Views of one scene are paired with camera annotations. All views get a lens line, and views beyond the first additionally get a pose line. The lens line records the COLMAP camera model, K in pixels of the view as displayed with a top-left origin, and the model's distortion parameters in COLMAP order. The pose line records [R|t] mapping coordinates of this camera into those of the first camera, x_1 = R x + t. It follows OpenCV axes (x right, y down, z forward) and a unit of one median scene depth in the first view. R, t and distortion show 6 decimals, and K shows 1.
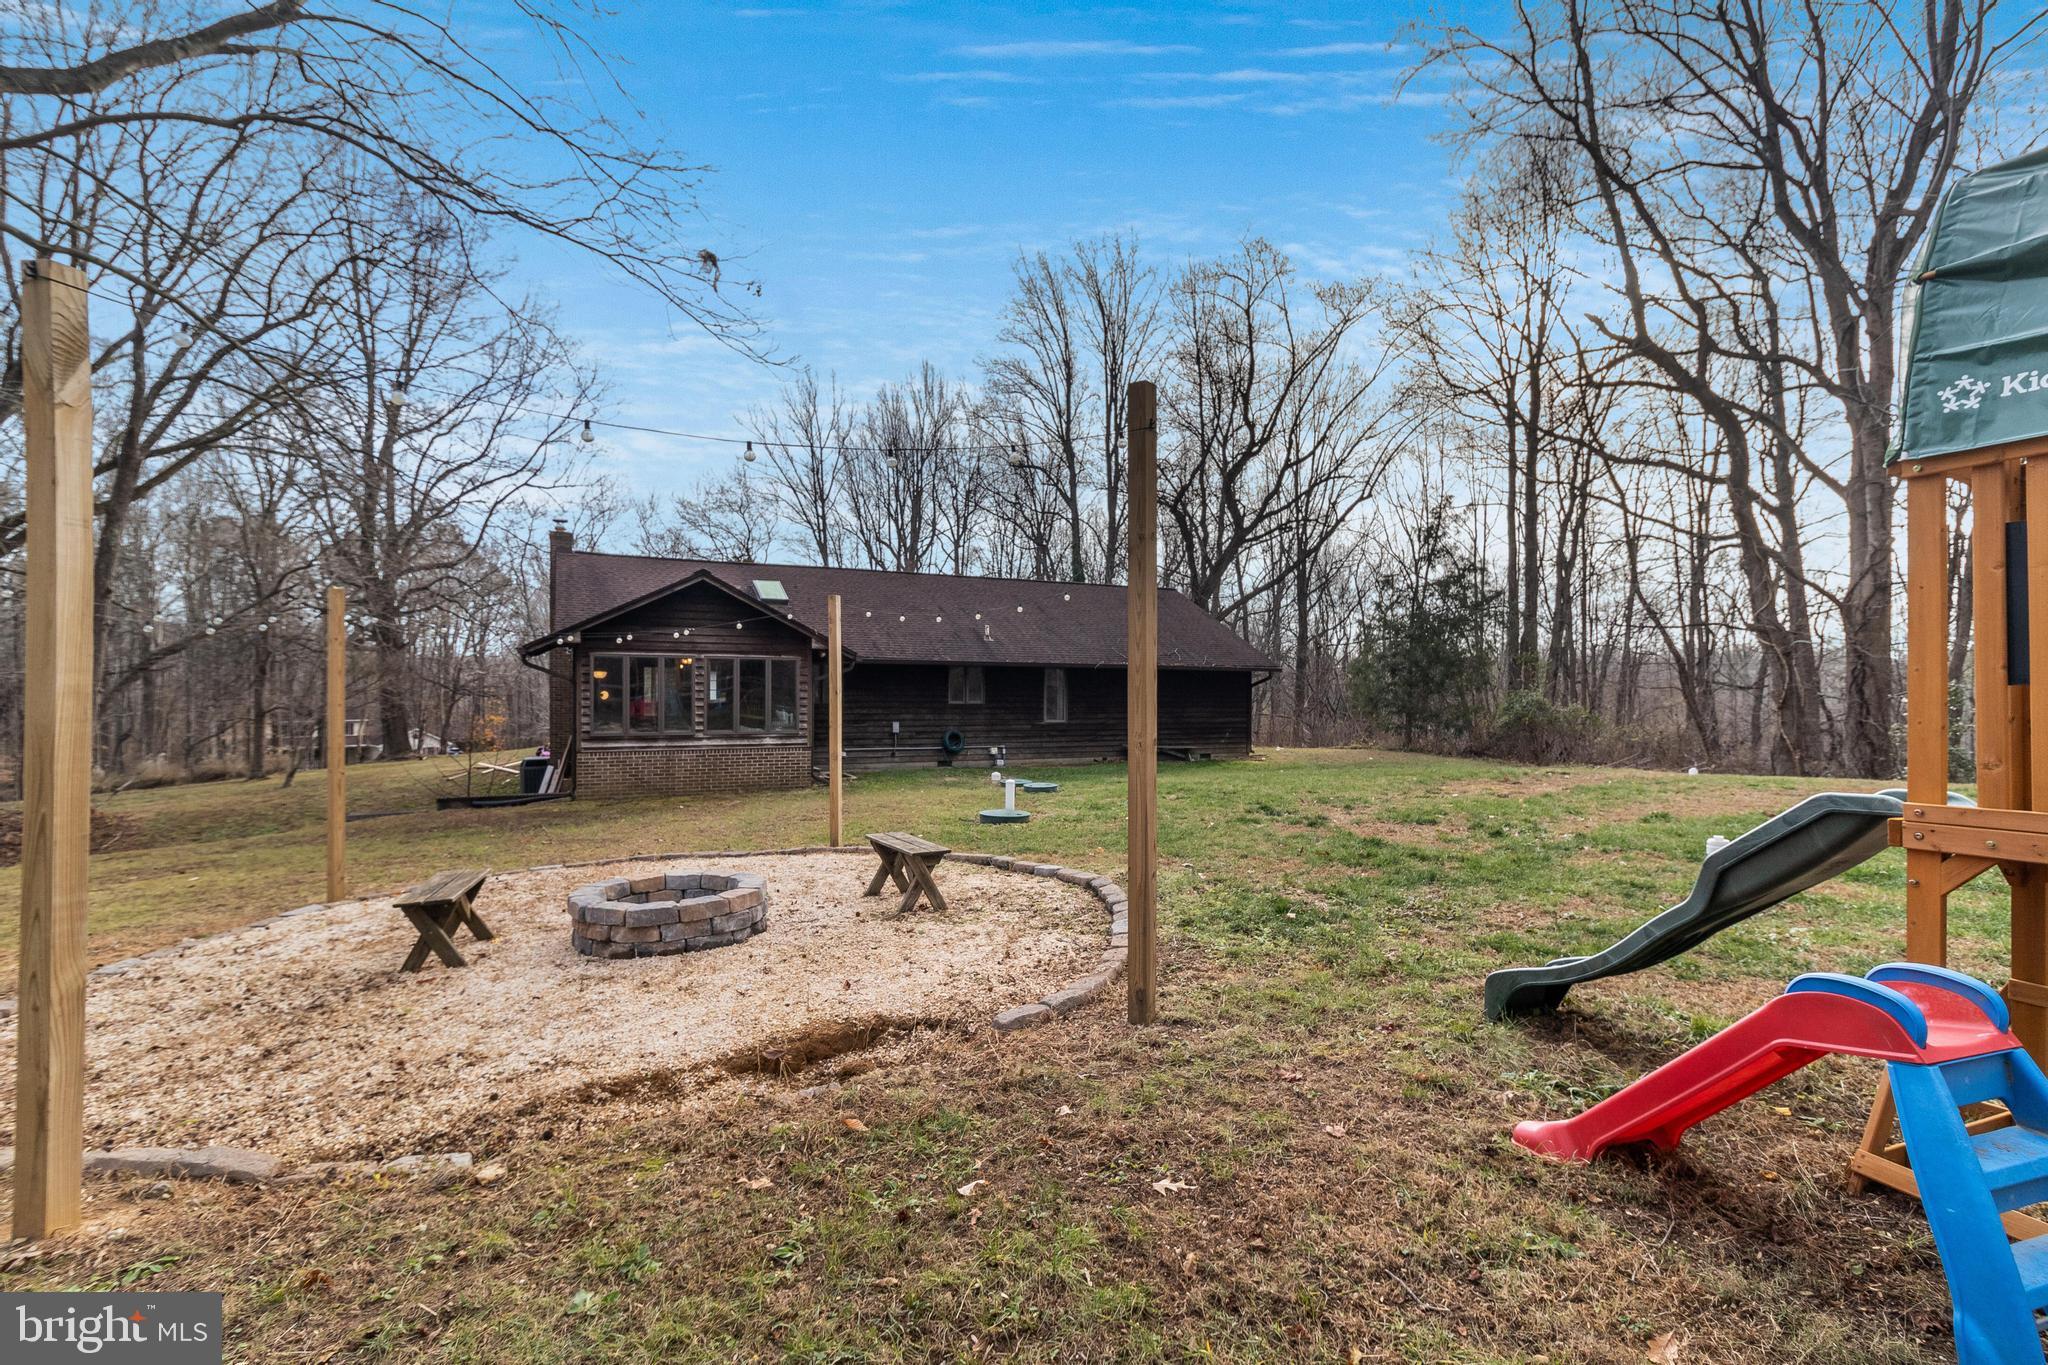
lens RADIAL K [[952.6, 0, 1024.0], [0, 952.6, 682.5], [0, 0, 1]] dist [0.000803, 0.000017]
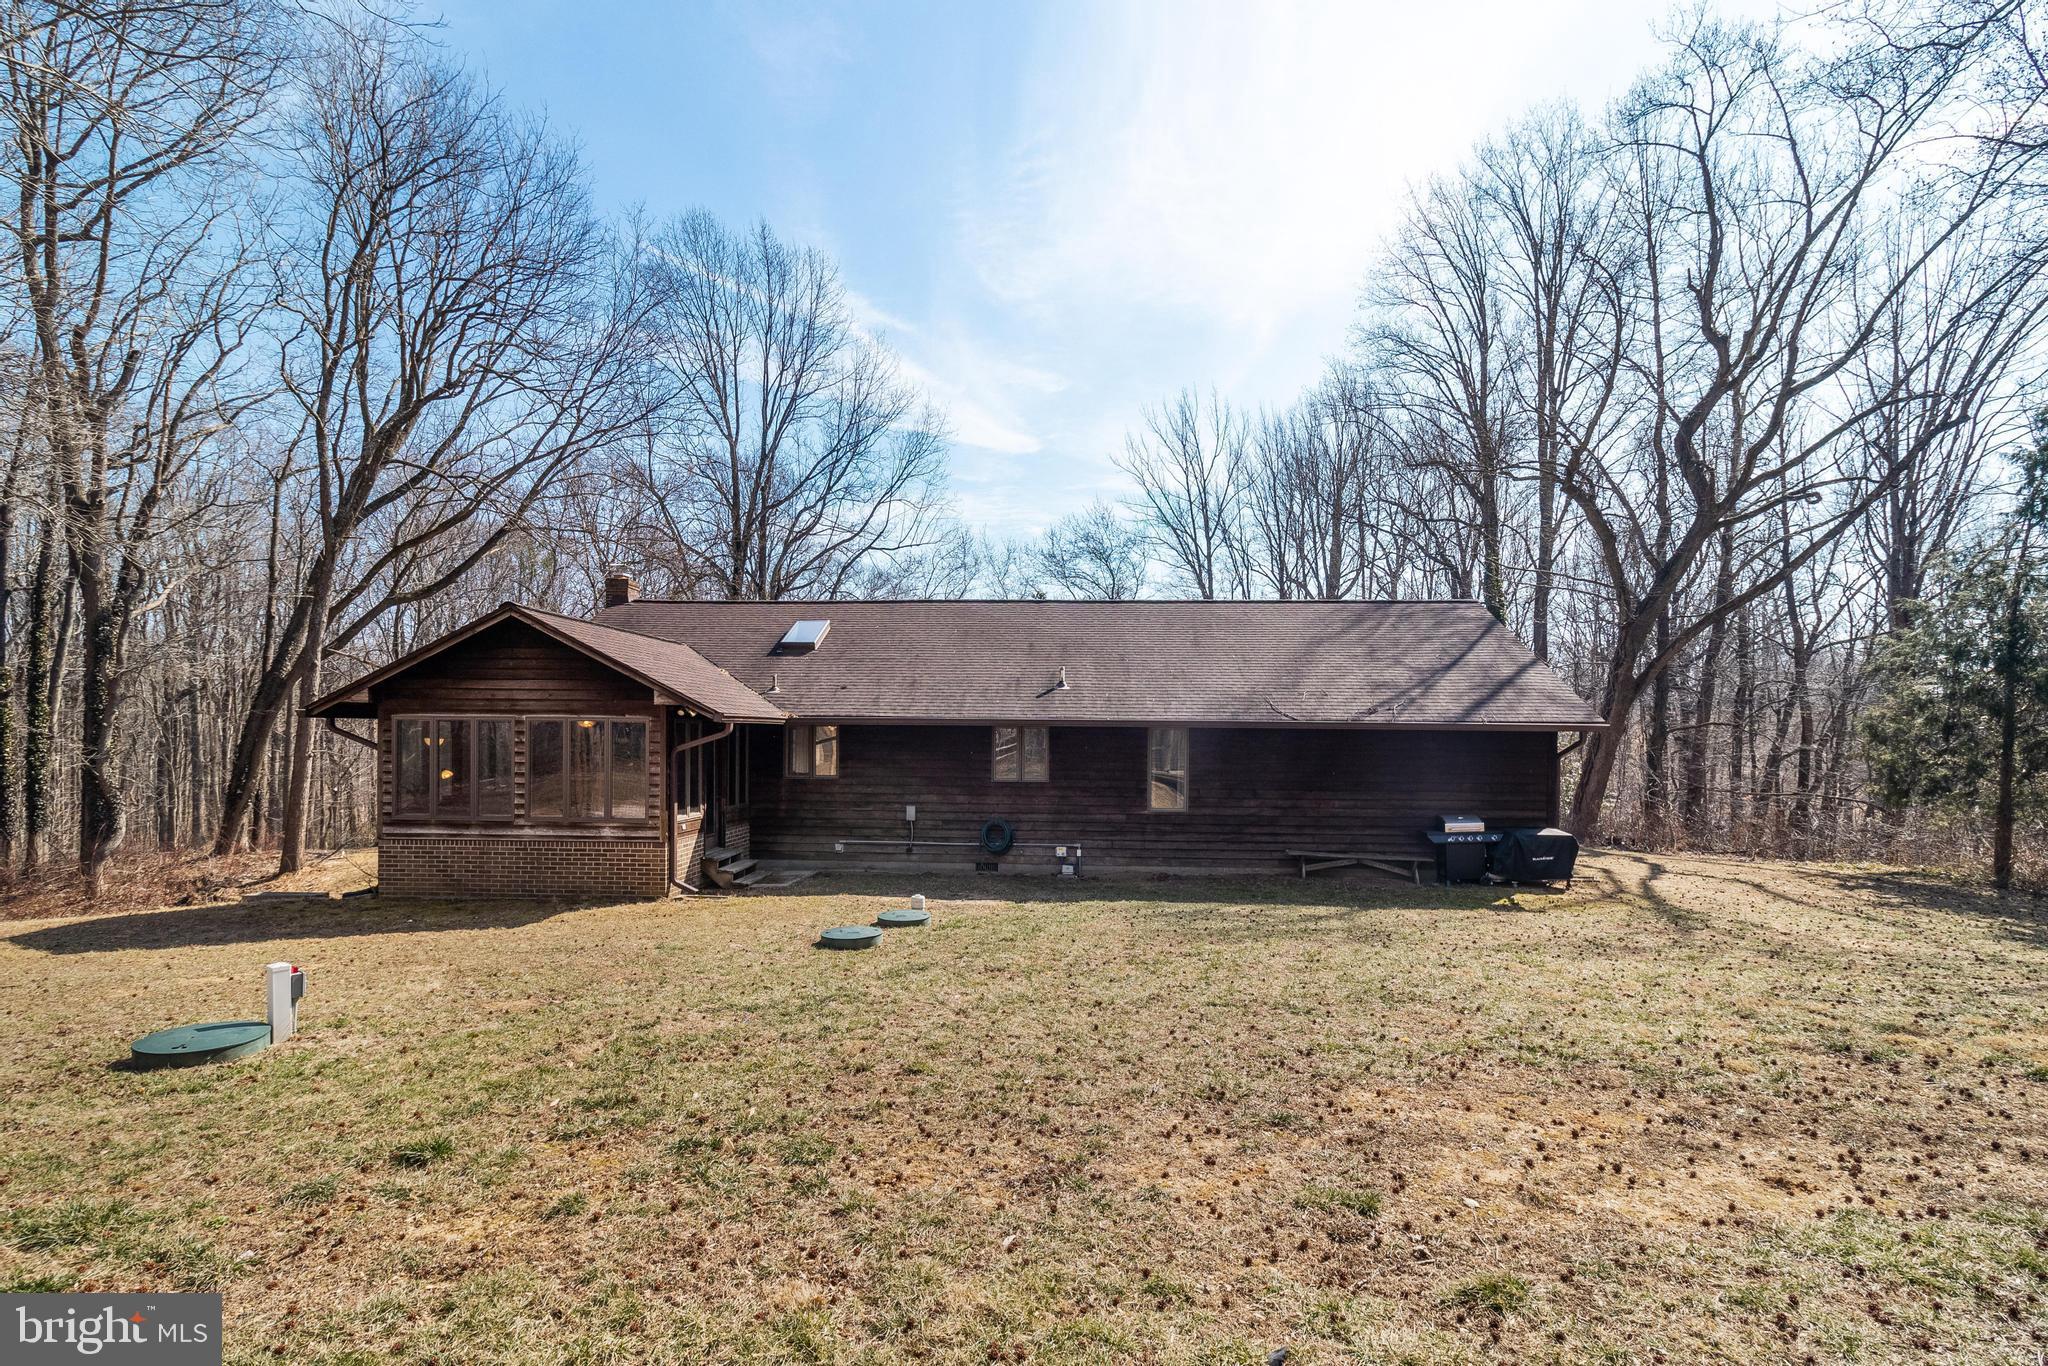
lens RADIAL K [[987.1, 0, 1021.0], [0, 987.1, 711.7], [0, 0, 1]] dist [-0.003332, -0.000702]
pose [[0.866090, -0.015715, -0.499641, 0.288178], [0.001051, 0.999561, -0.029617, -0.006369], [0.499887, 0.025126, 0.865726, 0.370084]]
